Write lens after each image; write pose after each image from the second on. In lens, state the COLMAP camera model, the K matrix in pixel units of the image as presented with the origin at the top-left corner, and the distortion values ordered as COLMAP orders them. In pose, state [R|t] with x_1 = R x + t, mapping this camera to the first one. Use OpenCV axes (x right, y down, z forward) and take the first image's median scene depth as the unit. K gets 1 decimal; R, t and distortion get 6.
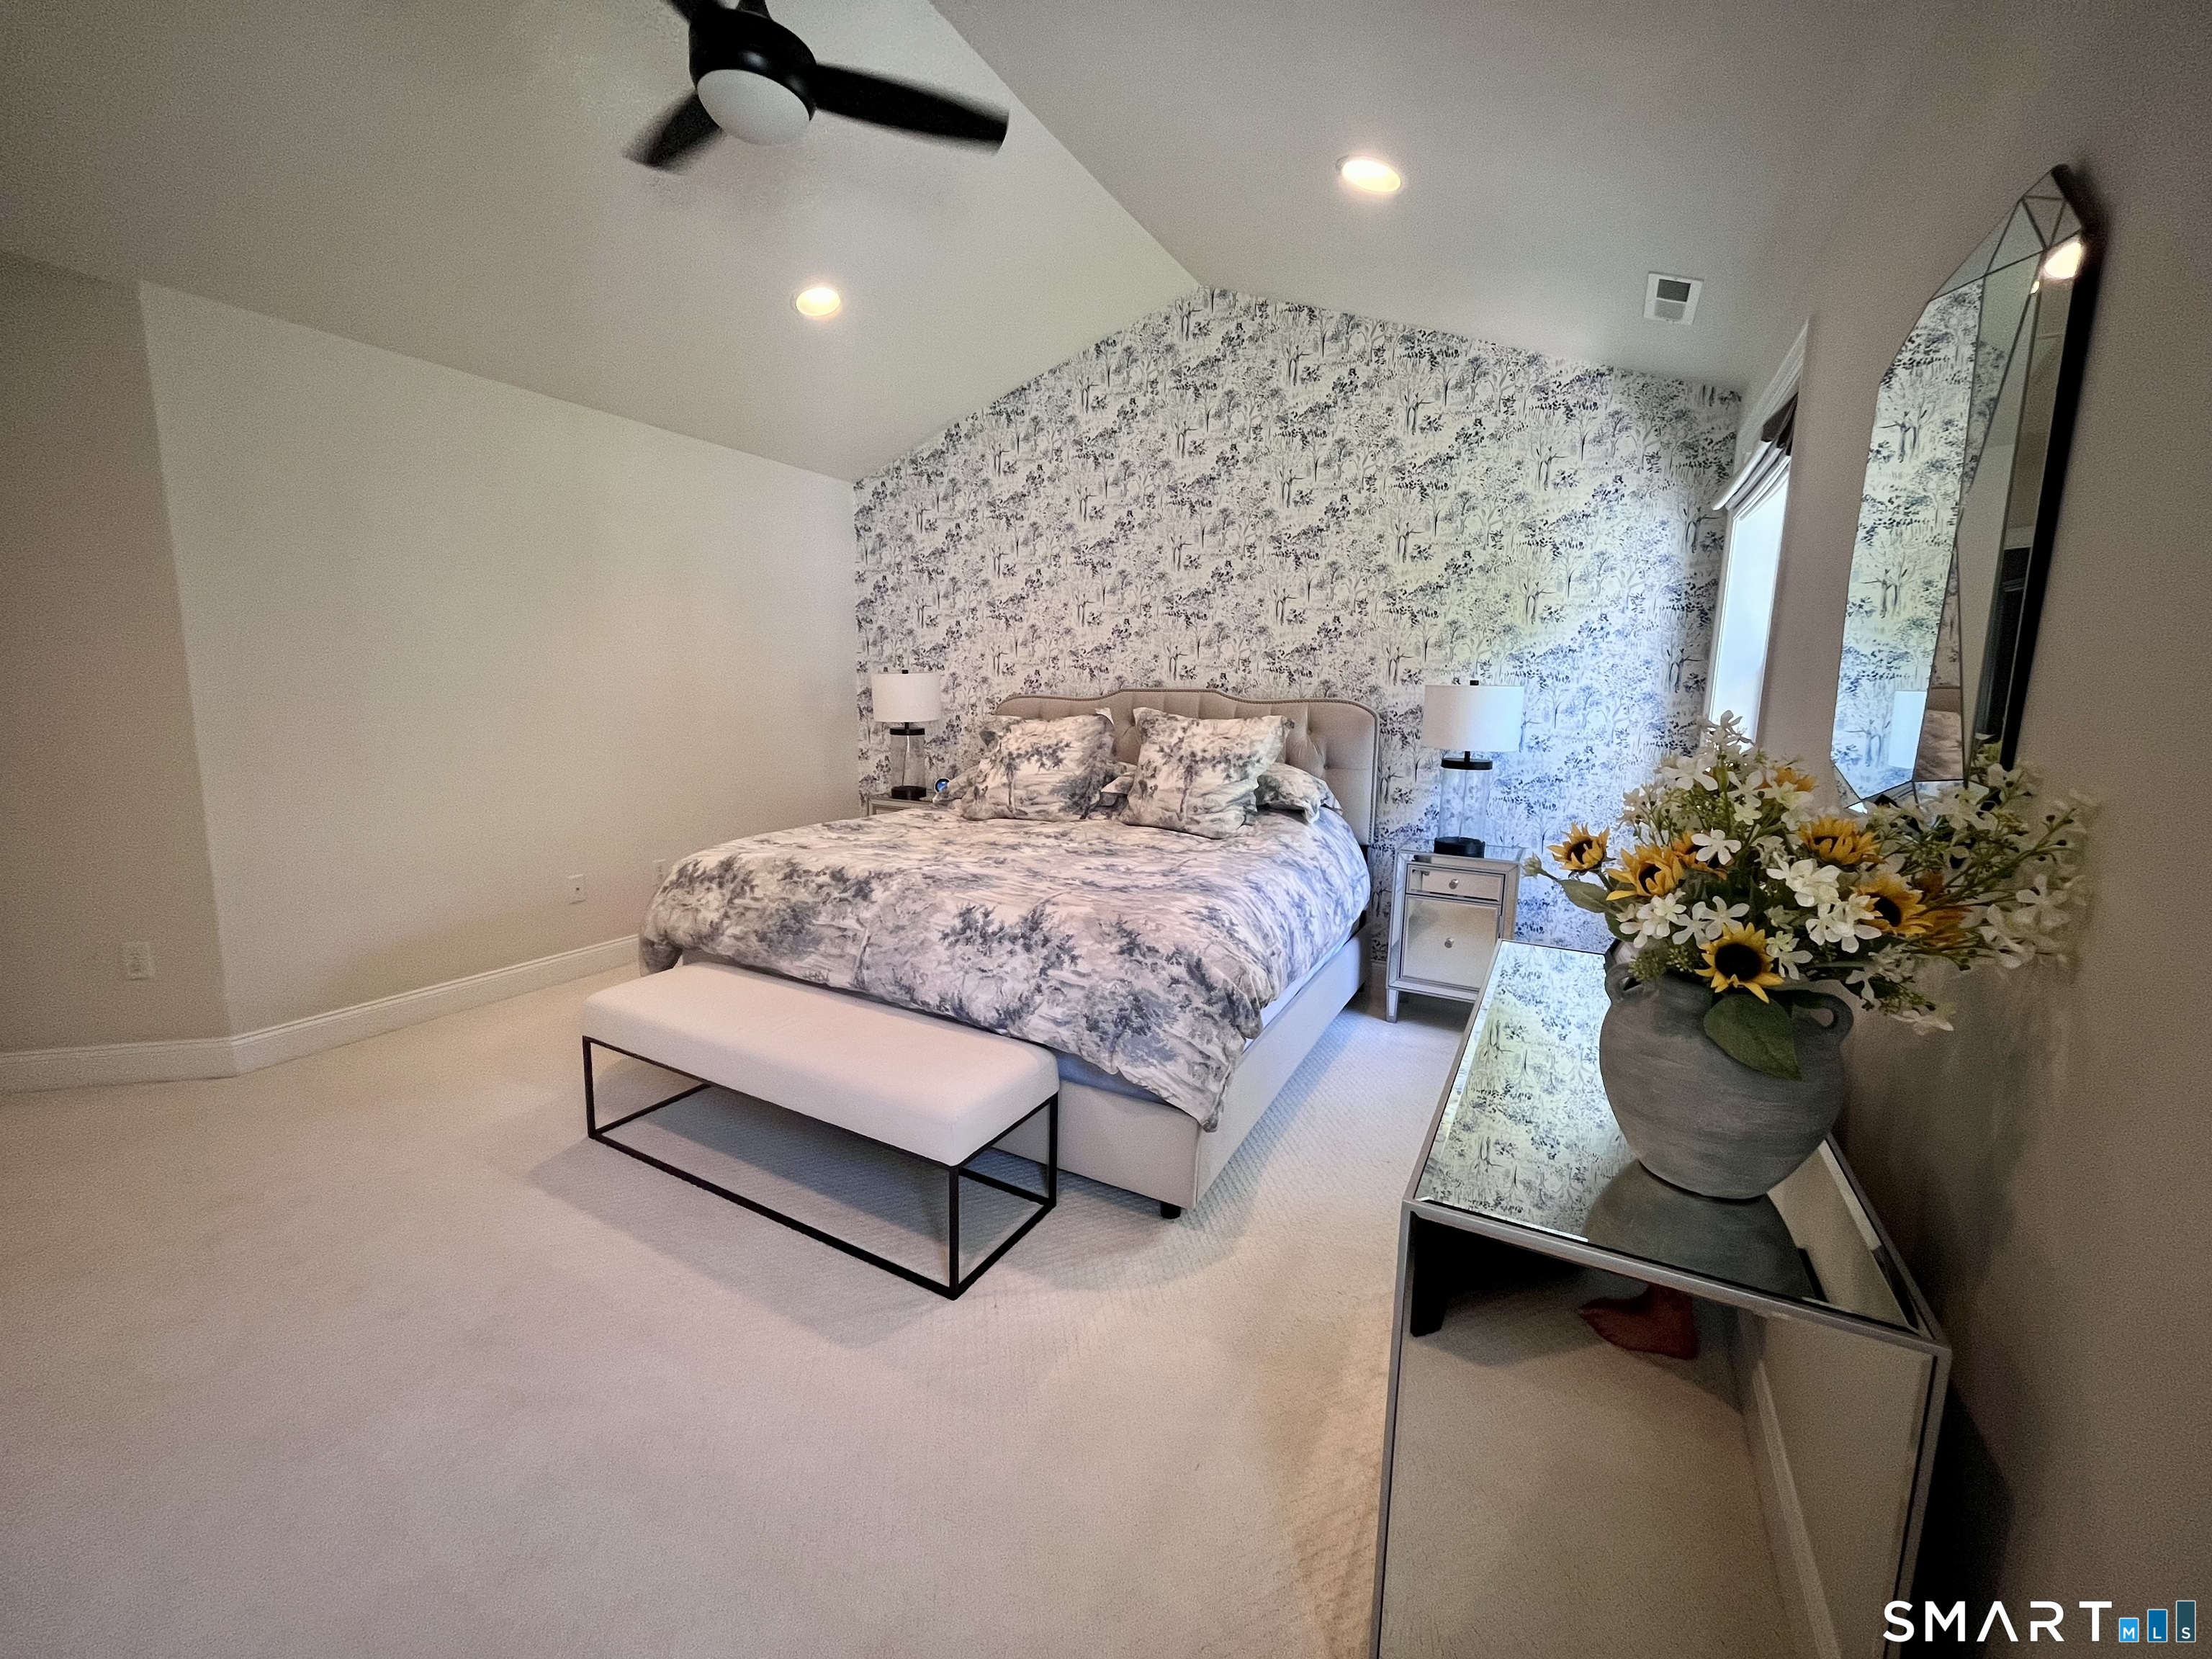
lens RADIAL K [[891.8, 0, 1105.3], [0, 891.8, 819.0], [0, 0, 1]] dist [-0.002447, -0.000756]
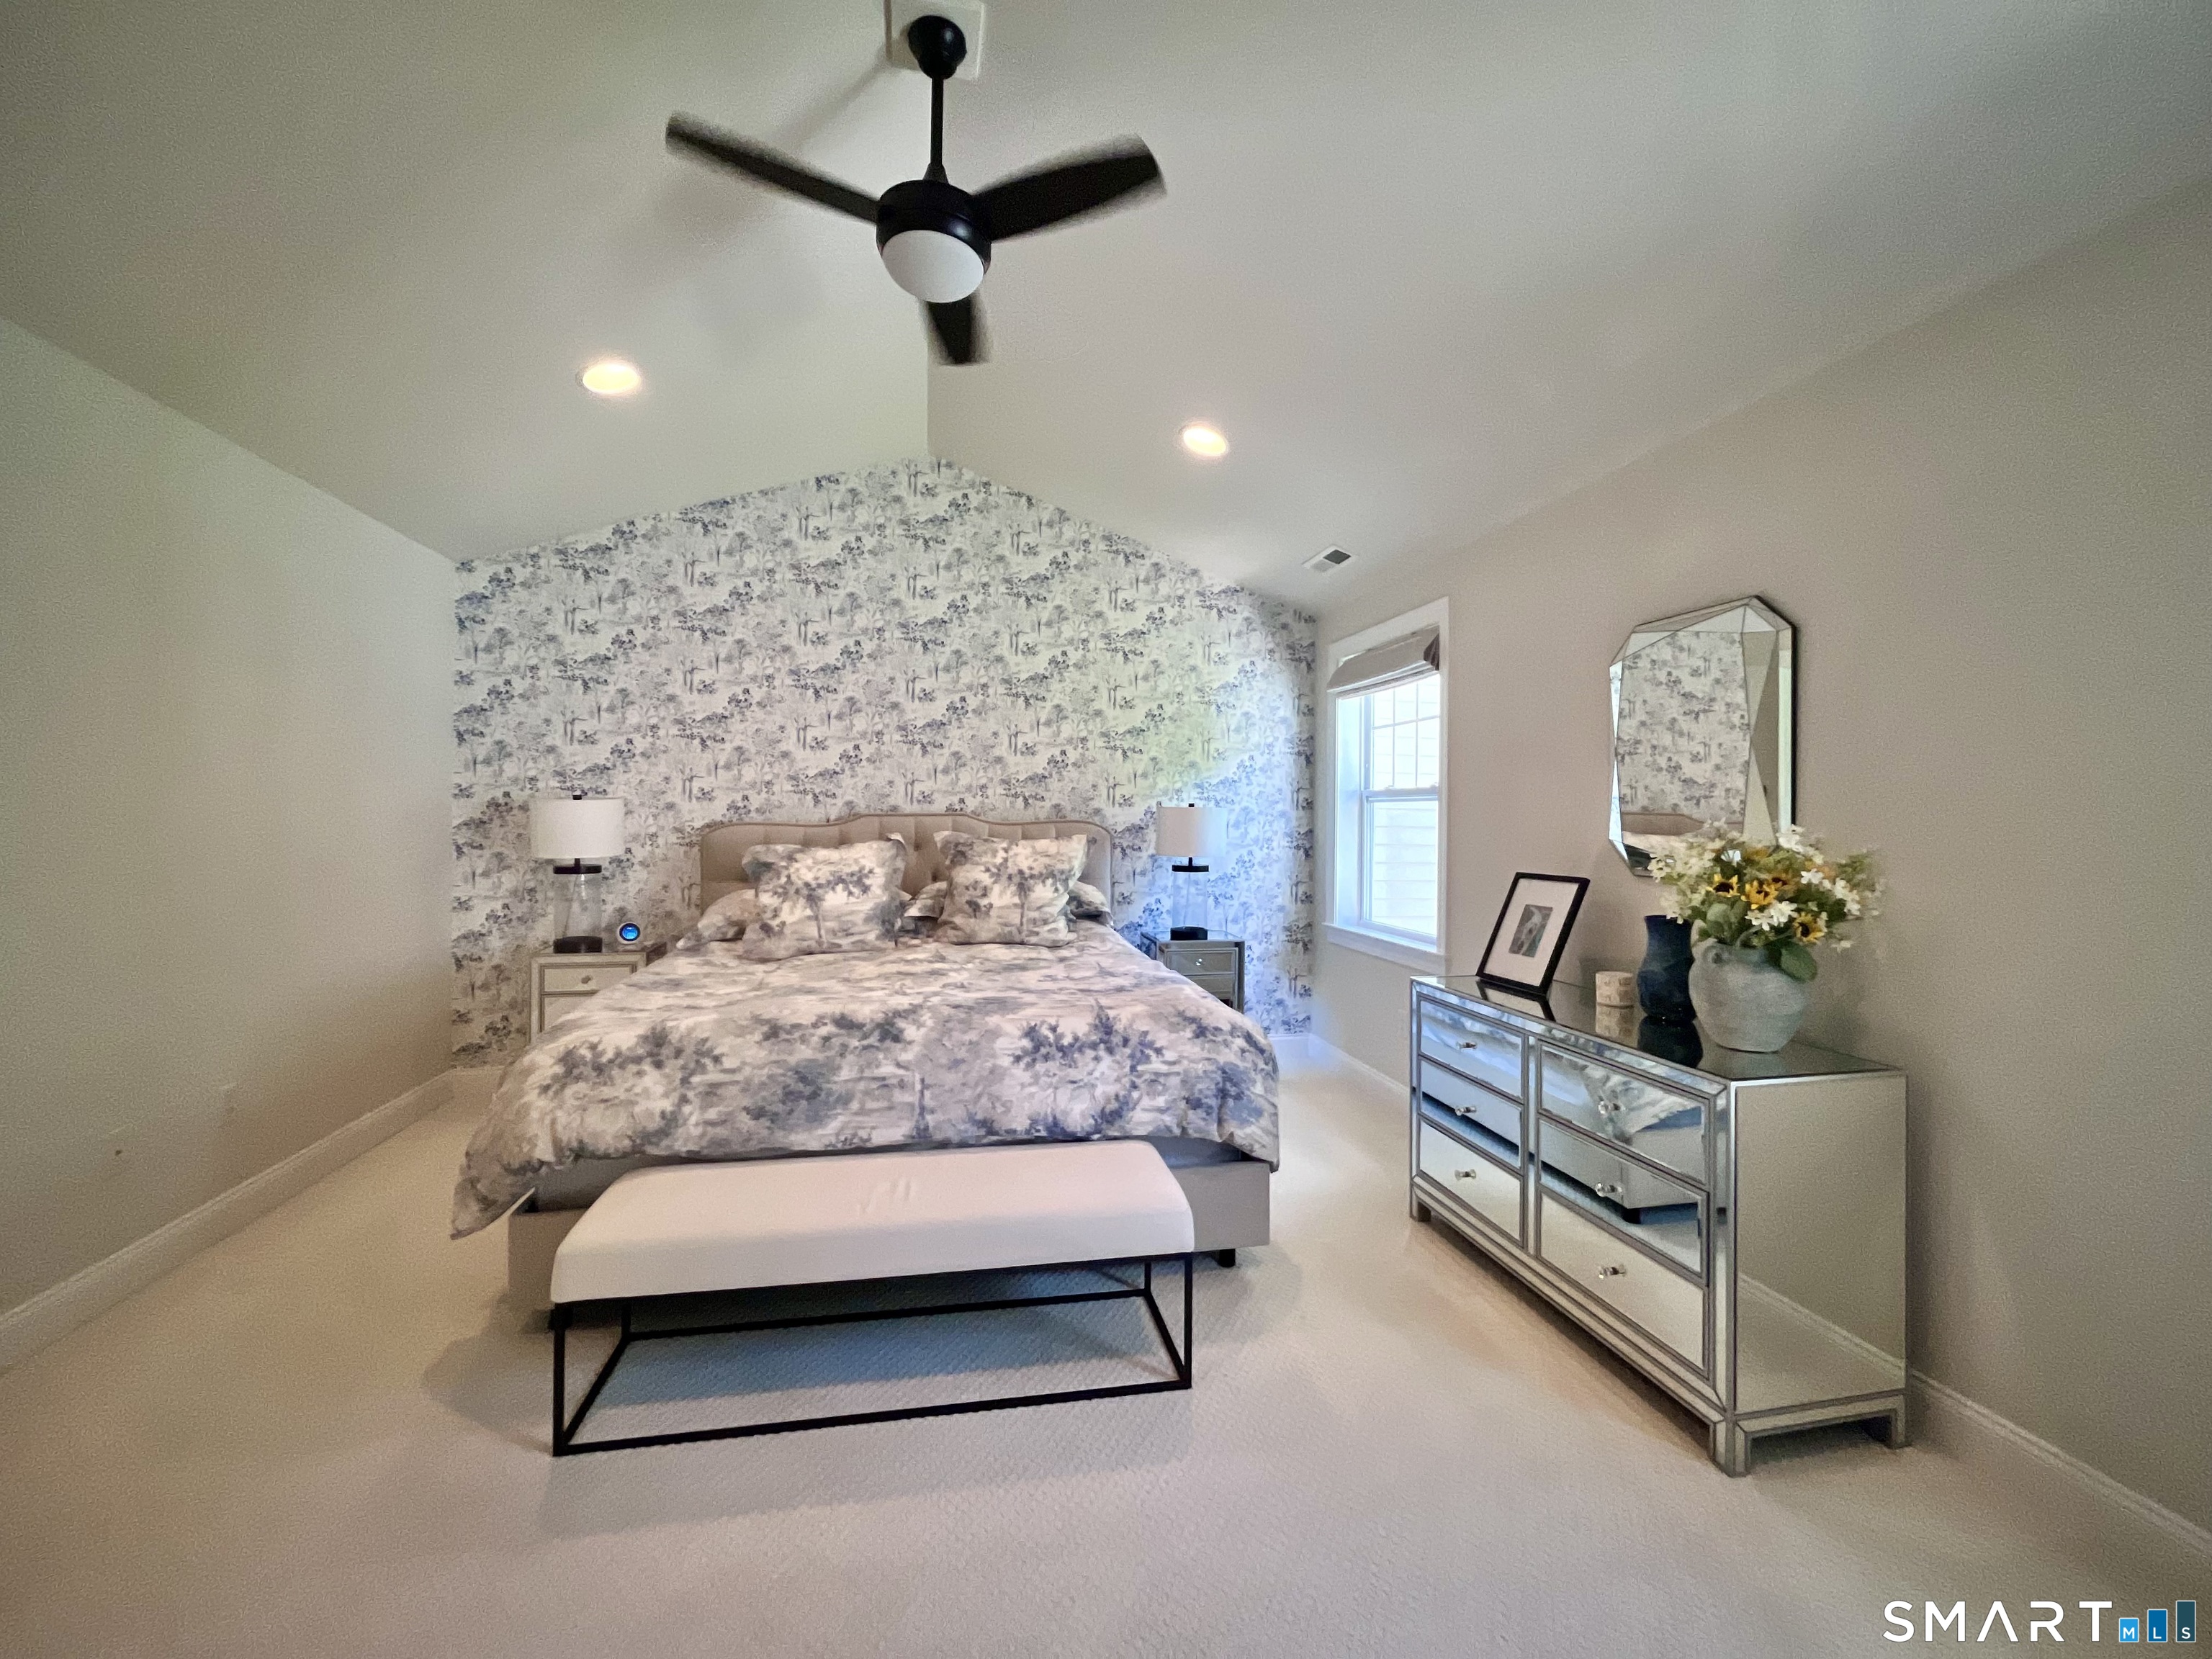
lens RADIAL K [[891.8, 0, 1105.3], [0, 891.8, 819.0], [0, 0, 1]] dist [-0.002447, -0.000756]
pose [[0.769385, -0.017166, 0.638555, -0.519530], [0.104177, 0.989627, -0.098917, -0.018242], [-0.630234, 0.142628, 0.763192, 0.094190]]
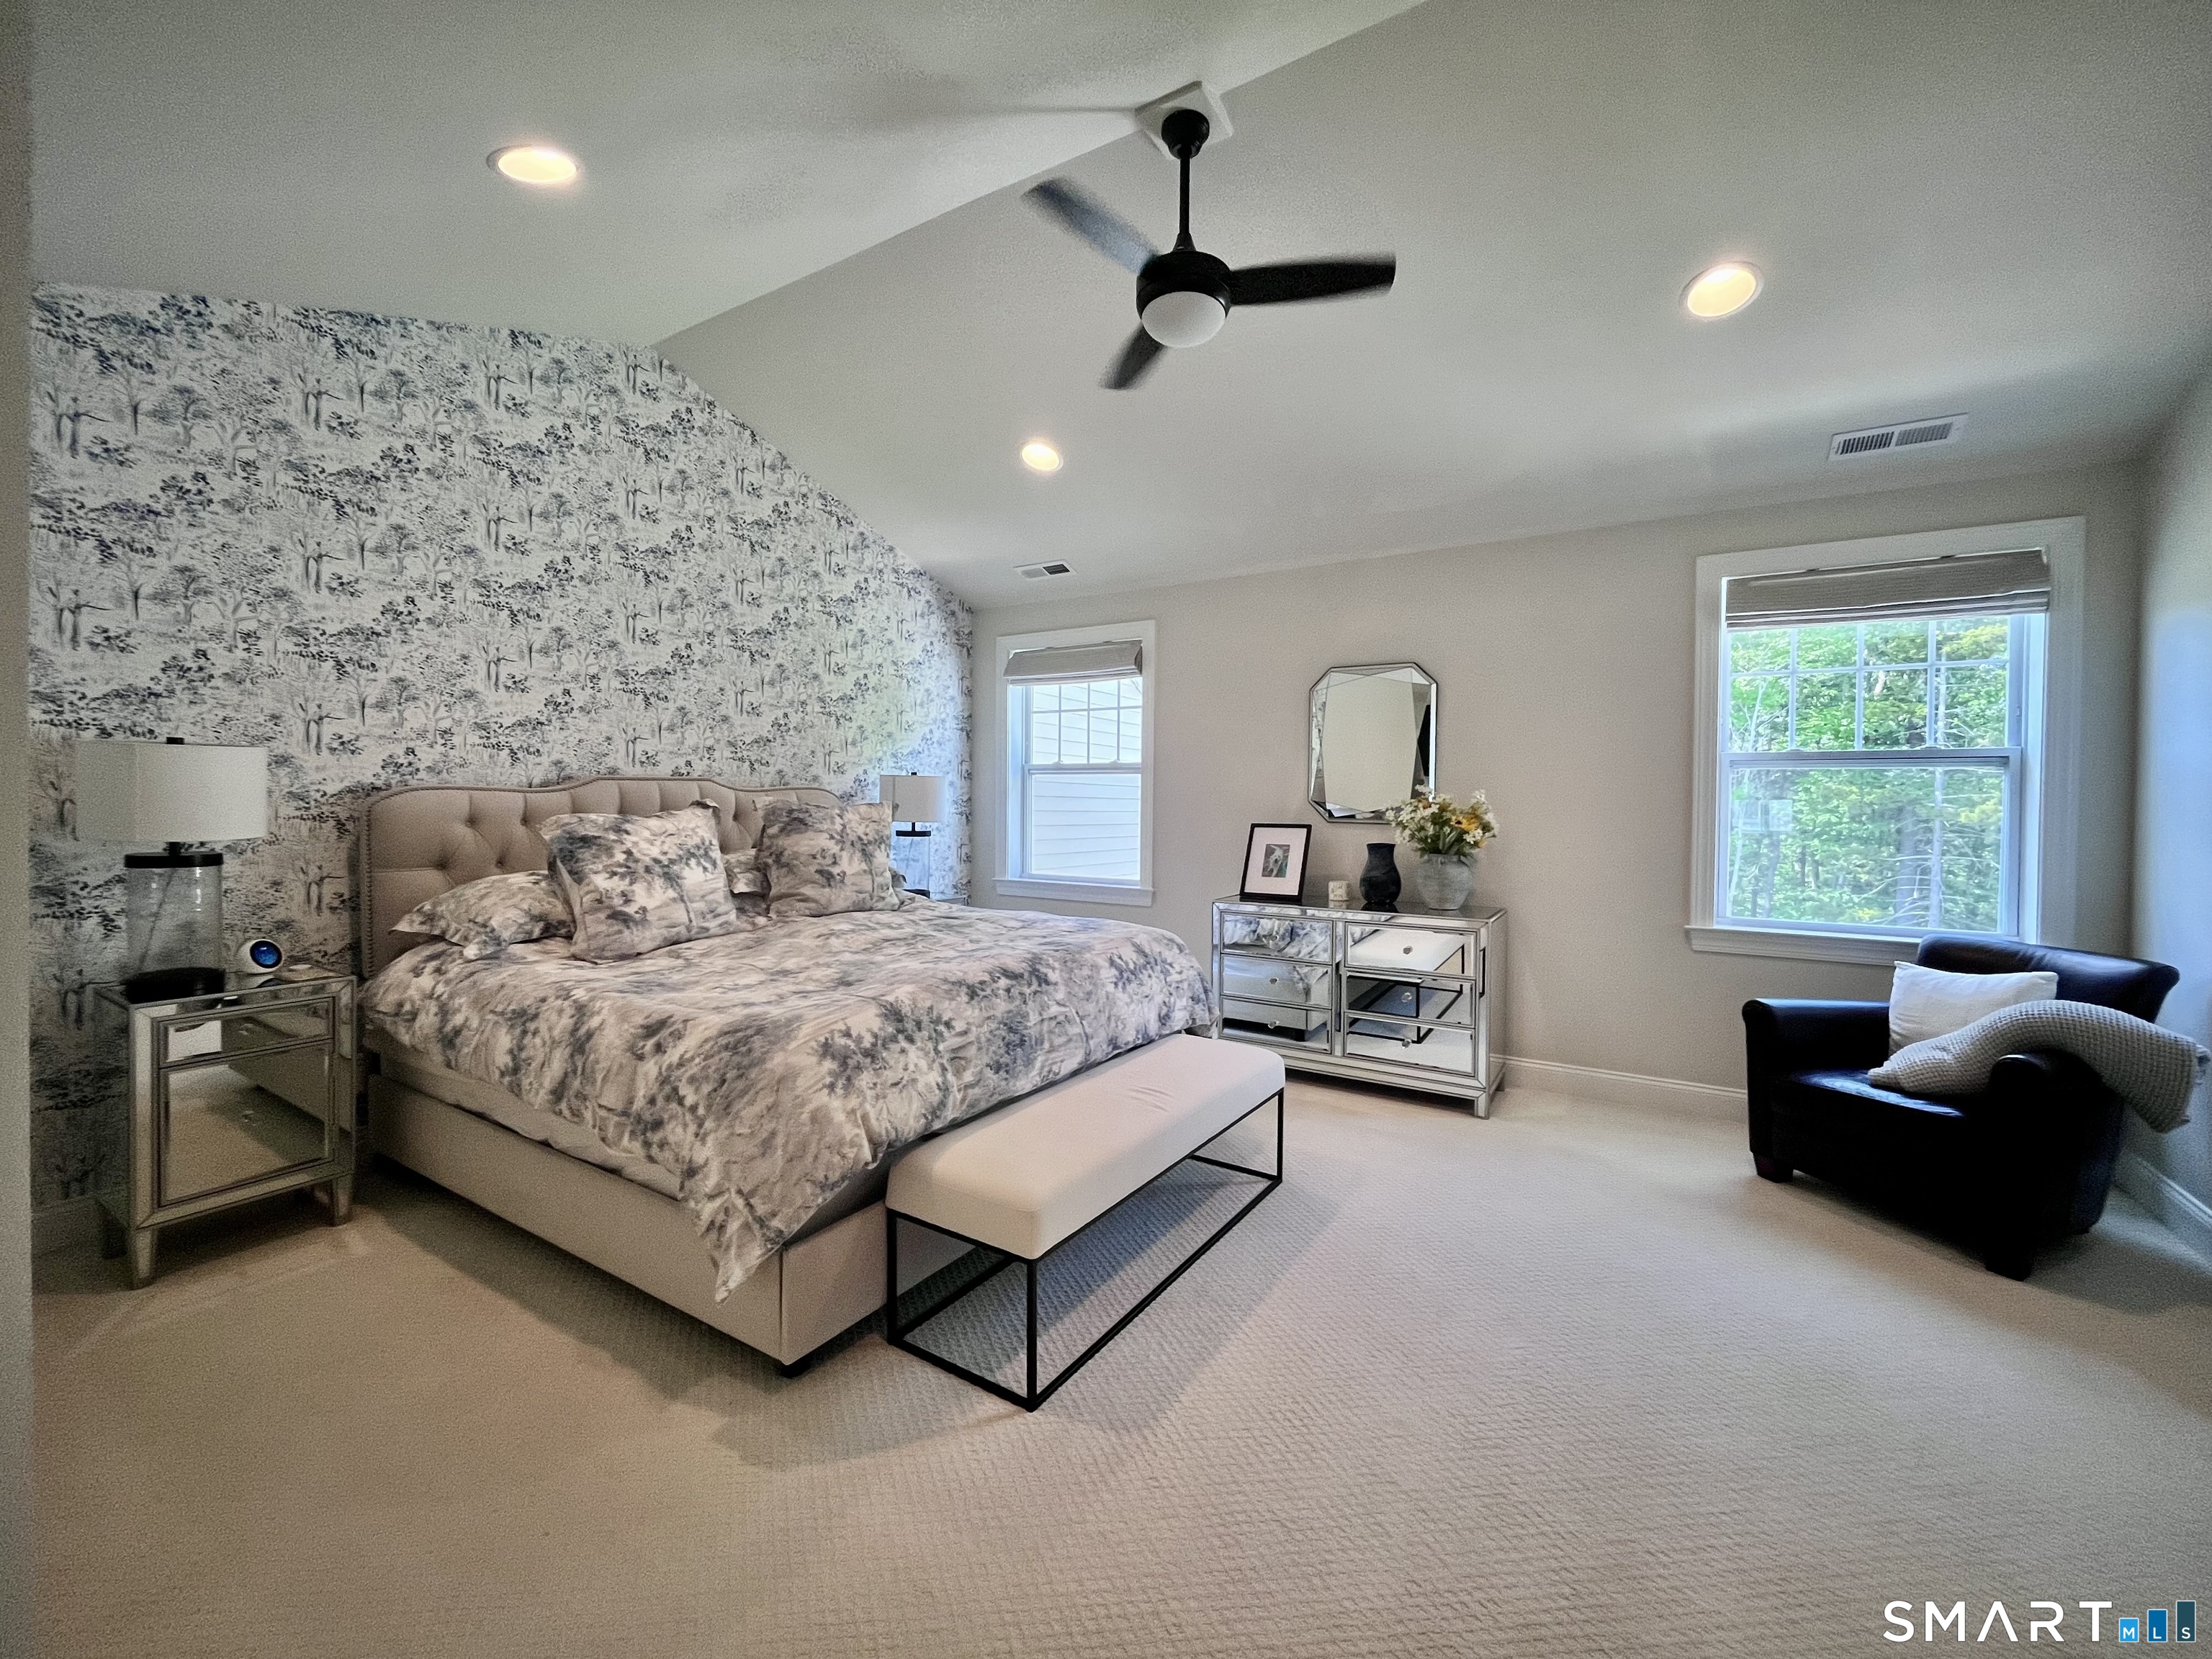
lens RADIAL K [[891.8, 0, 1105.3], [0, 891.8, 819.0], [0, 0, 1]] dist [-0.002447, -0.000756]
pose [[0.068278, -0.043173, 0.996732, -0.951968], [0.140810, 0.989479, 0.033213, -0.090080], [-0.987679, 0.138082, 0.073639, 0.629301]]
